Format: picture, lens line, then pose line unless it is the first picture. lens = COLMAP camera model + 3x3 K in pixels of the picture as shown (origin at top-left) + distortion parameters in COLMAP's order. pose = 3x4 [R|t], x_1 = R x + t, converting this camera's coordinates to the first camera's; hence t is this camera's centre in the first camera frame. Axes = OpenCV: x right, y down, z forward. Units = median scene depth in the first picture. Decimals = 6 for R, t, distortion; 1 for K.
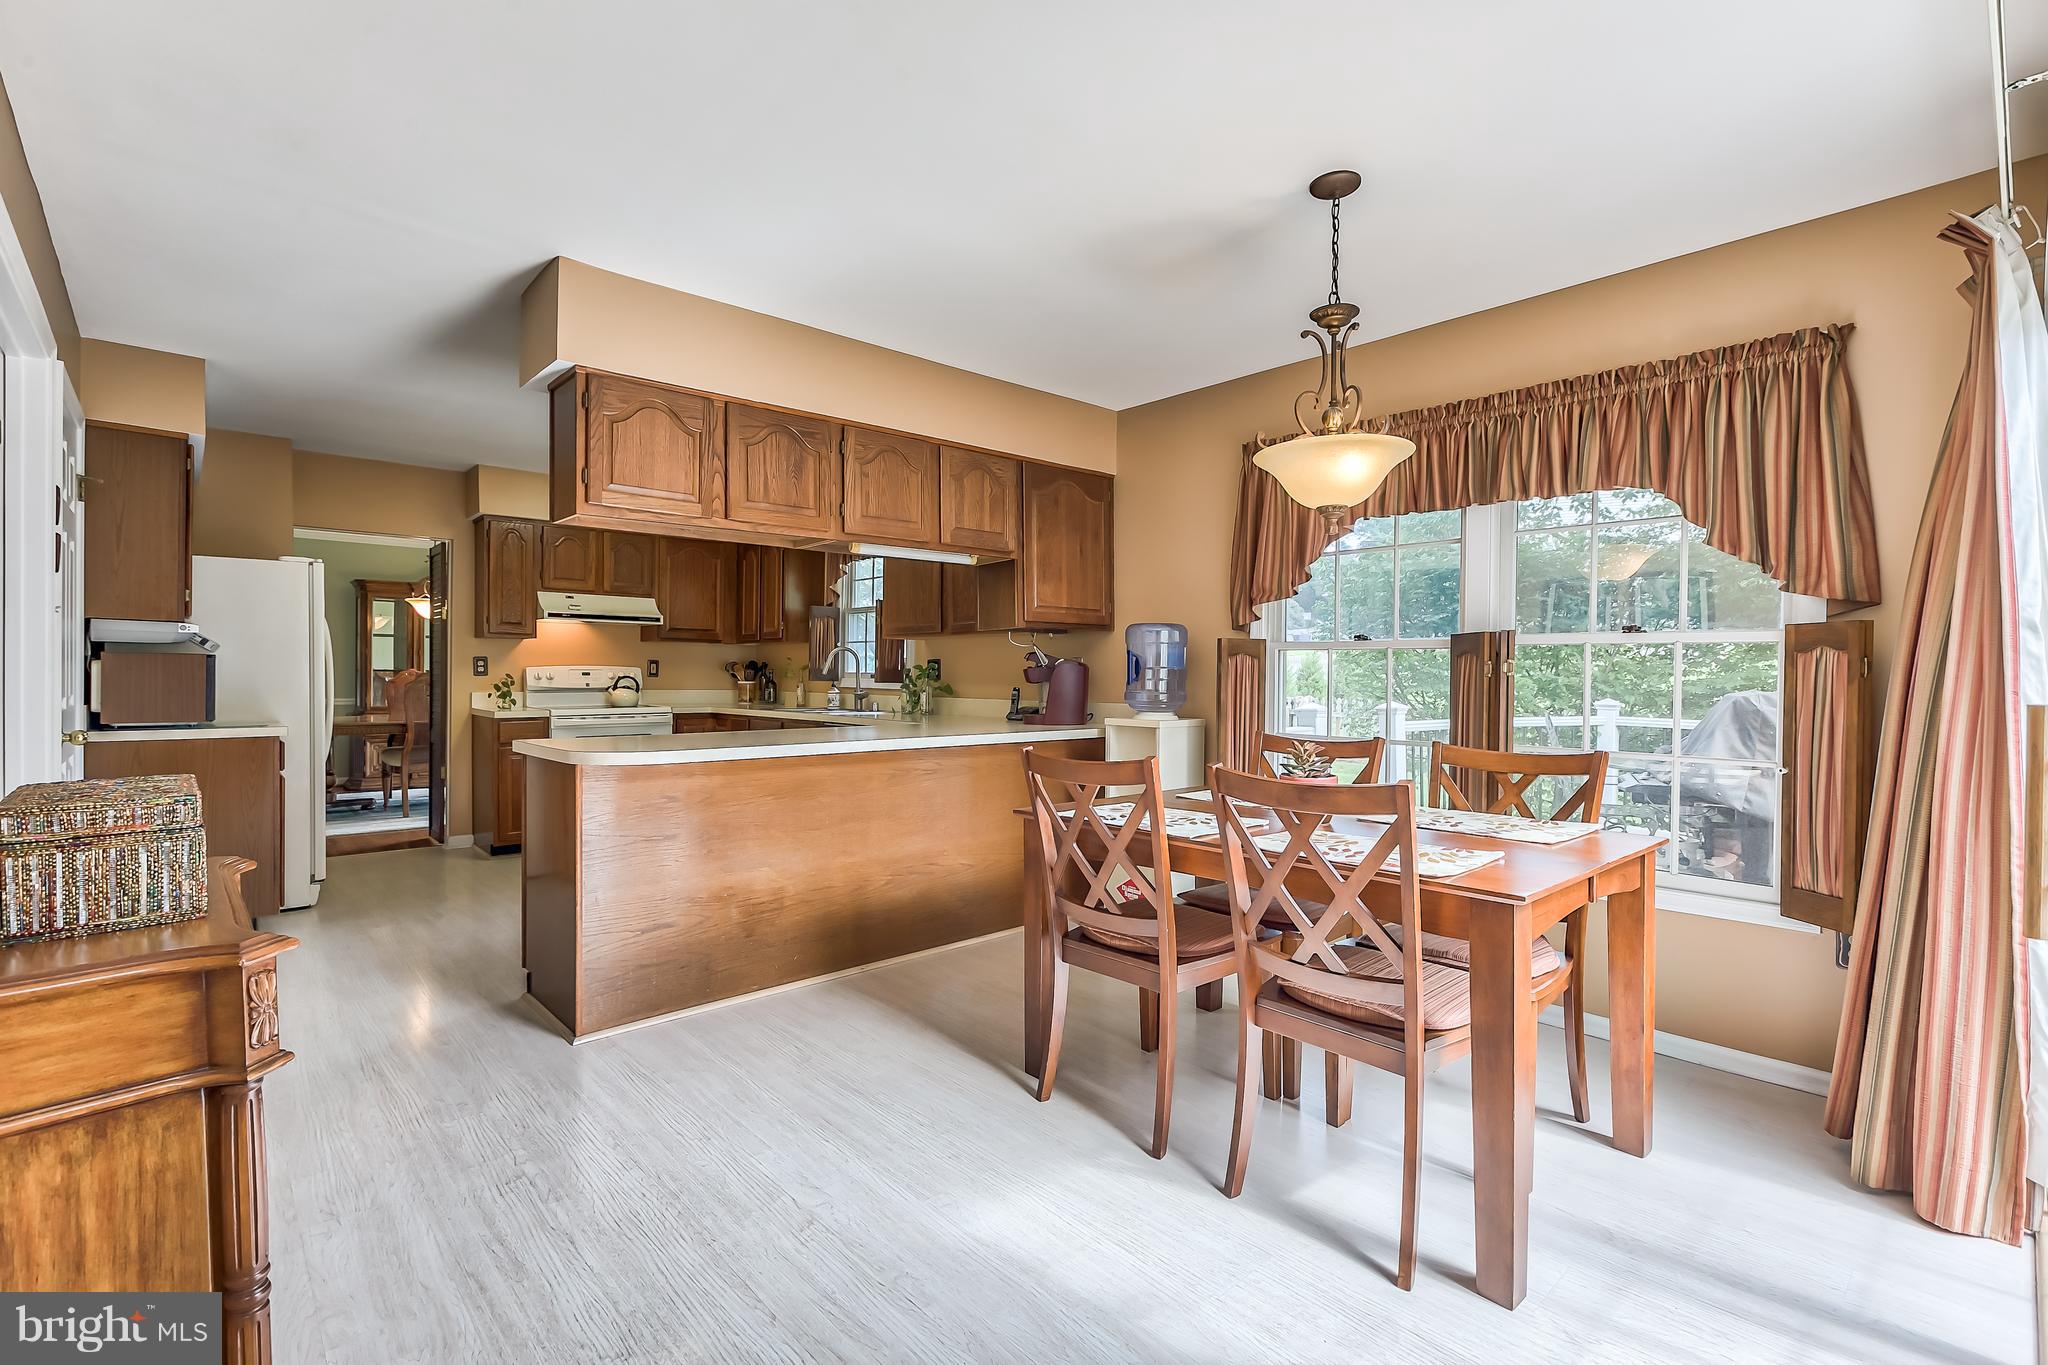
lens RADIAL K [[901.1, 0, 1024.0], [0, 901.1, 682.5], [0, 0, 1]] dist [-0.015712, 0.000039]
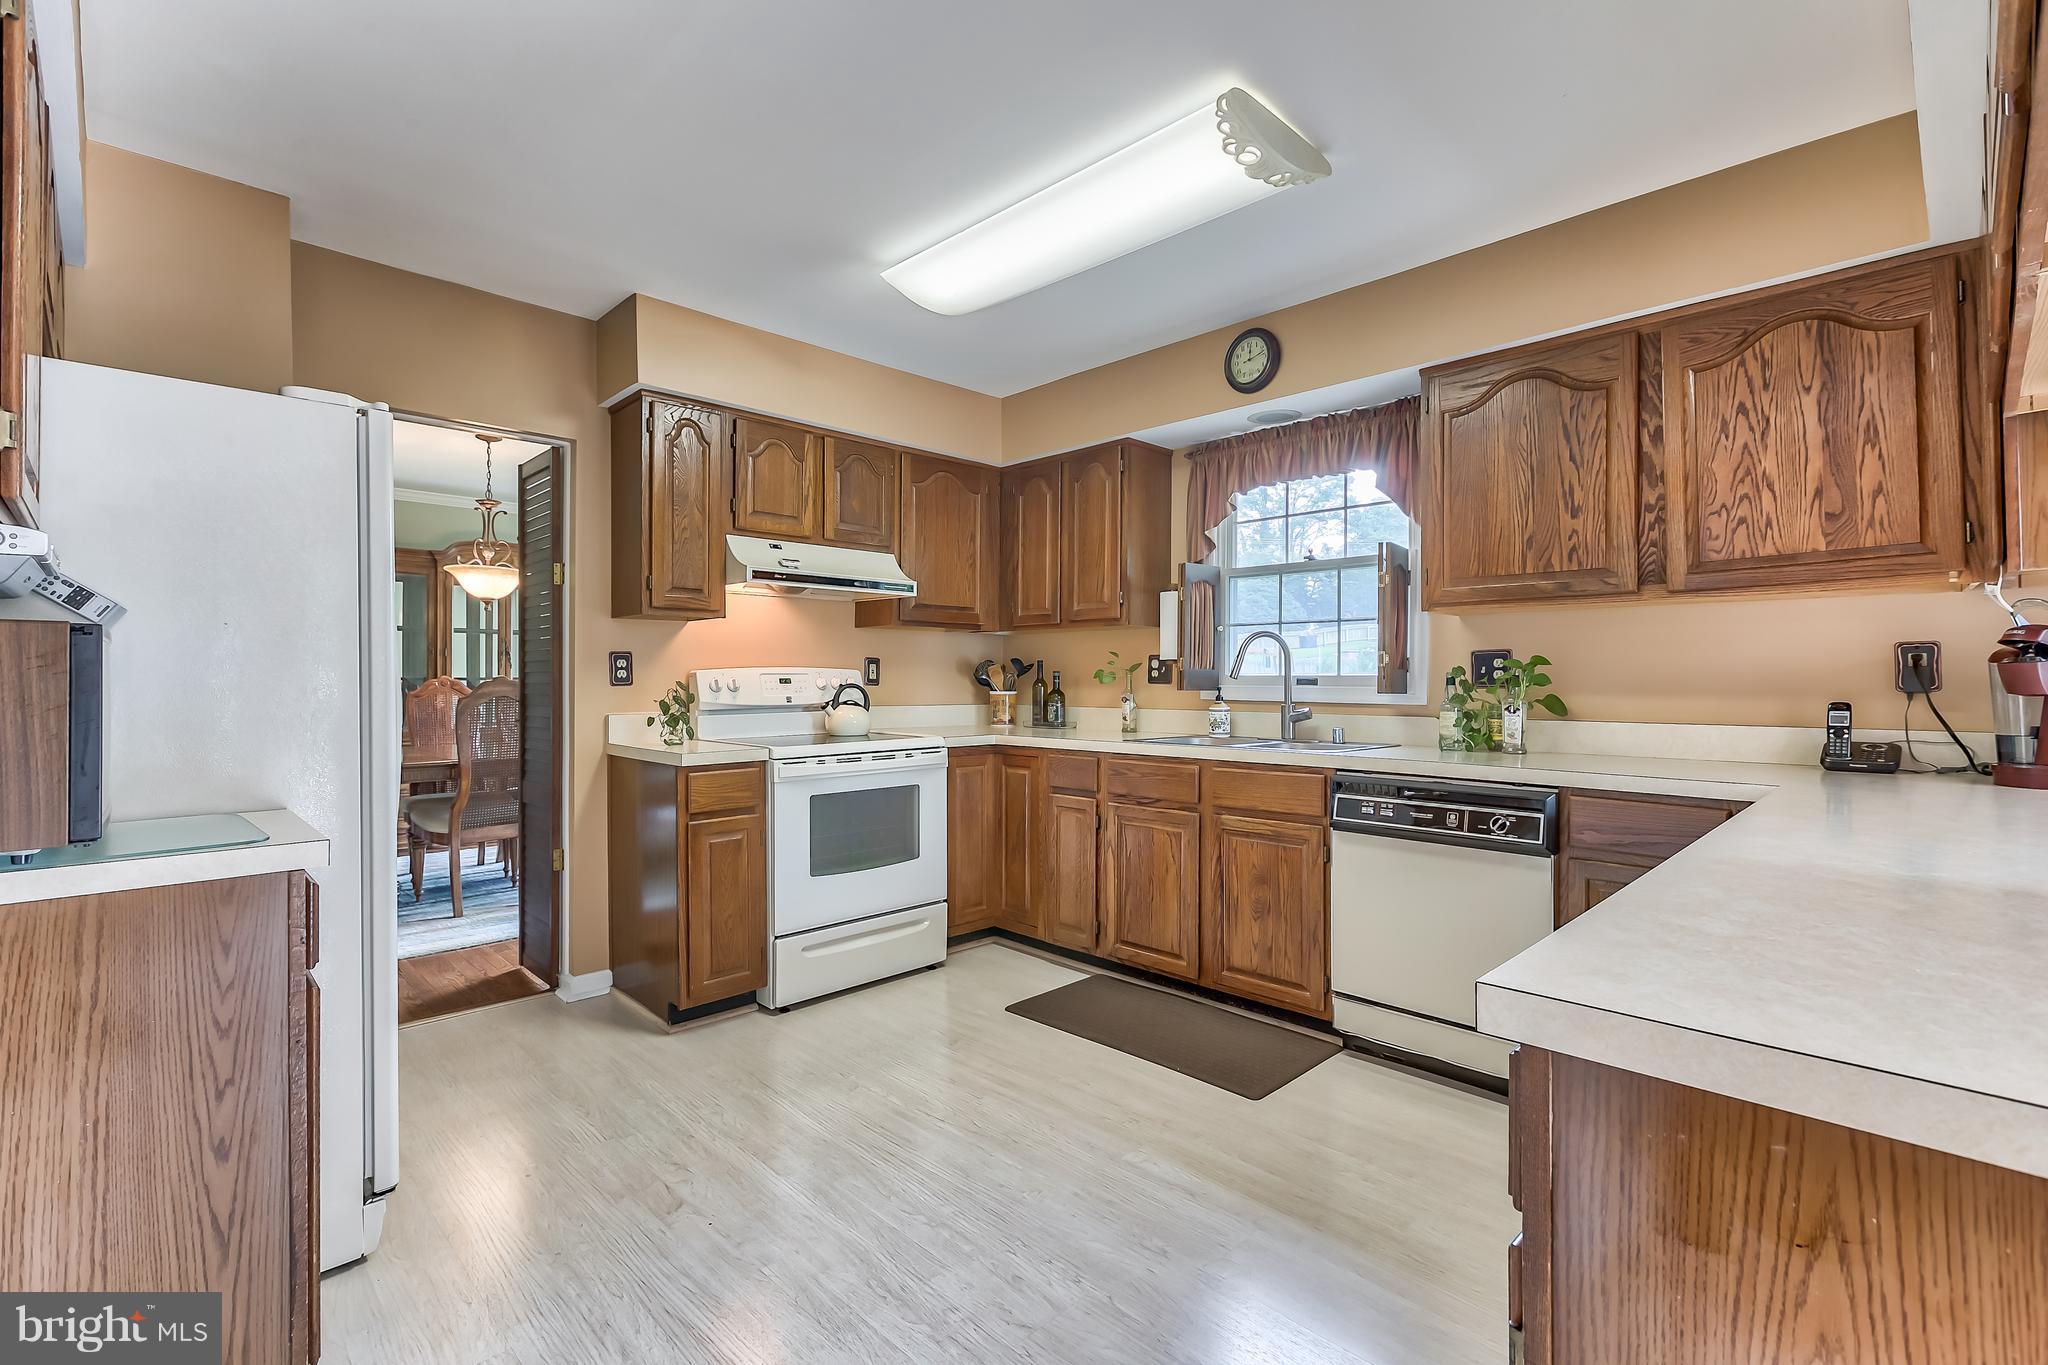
lens RADIAL K [[918.3, 0, 1024.0], [0, 918.3, 682.5], [0, 0, 1]] dist [-0.015483, -0.000014]
pose [[0.999568, -0.006769, 0.028589, -0.370743], [0.006928, 0.999961, -0.005447, -0.004573], [-0.028551, 0.005643, 0.999576, 0.419601]]
